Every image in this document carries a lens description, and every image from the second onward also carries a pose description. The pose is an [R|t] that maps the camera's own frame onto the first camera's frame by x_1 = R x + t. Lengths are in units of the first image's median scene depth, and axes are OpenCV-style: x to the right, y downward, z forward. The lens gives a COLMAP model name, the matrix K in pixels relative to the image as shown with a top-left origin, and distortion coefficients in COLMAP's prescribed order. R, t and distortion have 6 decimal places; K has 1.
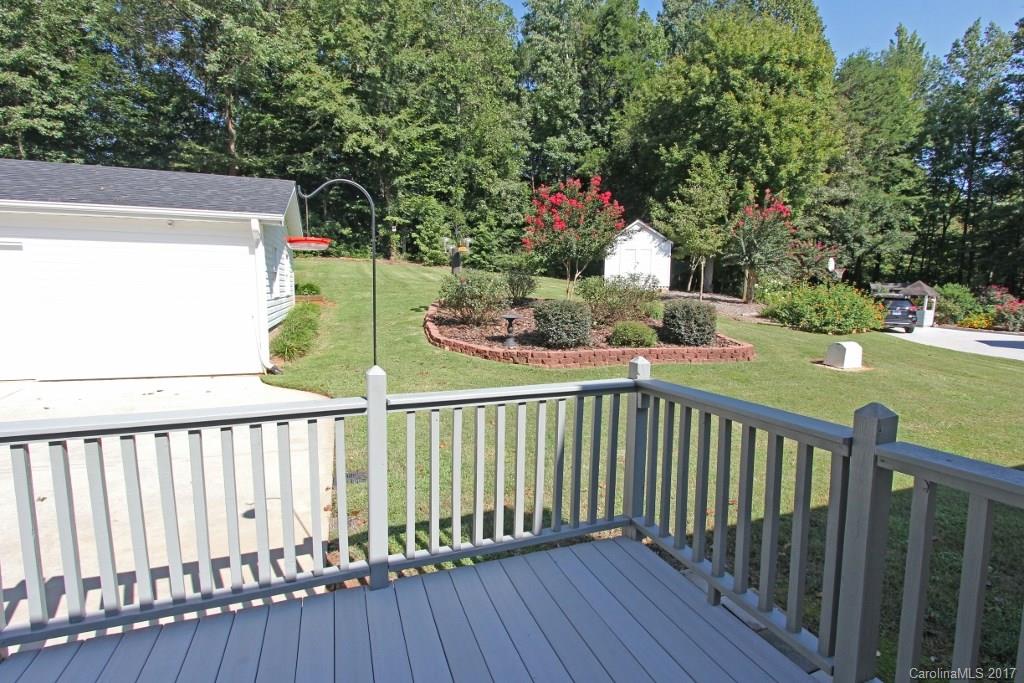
lens RADIAL K [[483.2, 0, 510.6], [0, 483.2, 347.6], [0, 0, 1]] dist [-0.019174, 0.005282]
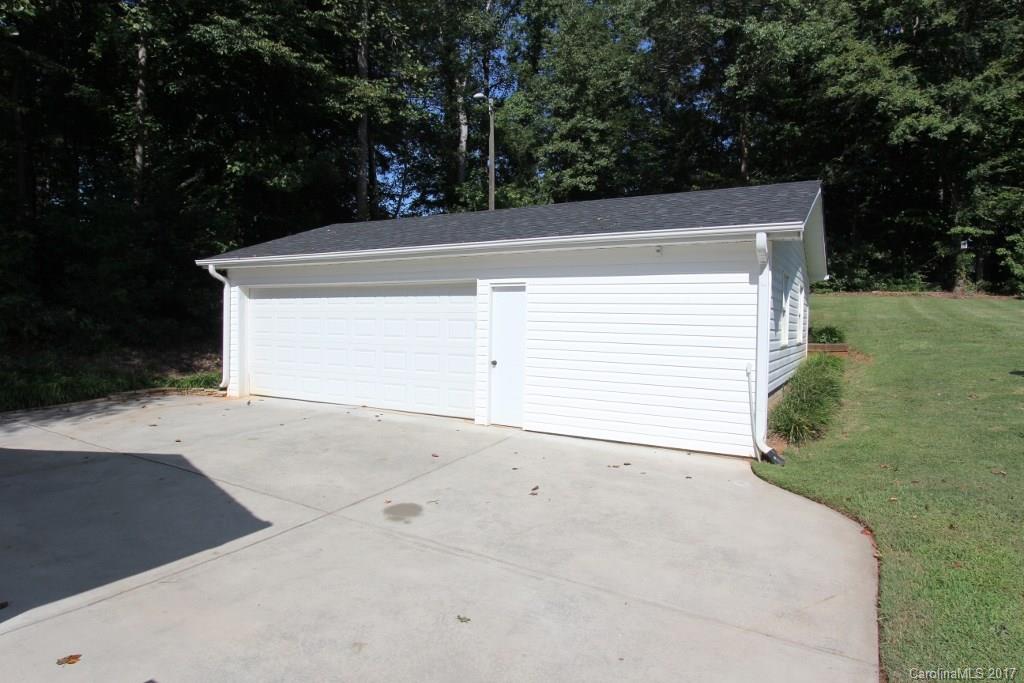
lens RADIAL K [[560.1, 0, 553.4], [0, 560.1, 350.9], [0, 0, 1]] dist [-0.001214, 0.000313]
pose [[0.670686, 0.030262, -0.741124, -0.062051], [-0.097884, 0.994040, -0.047991, -0.014932], [0.735254, 0.104731, 0.669651, 0.121877]]
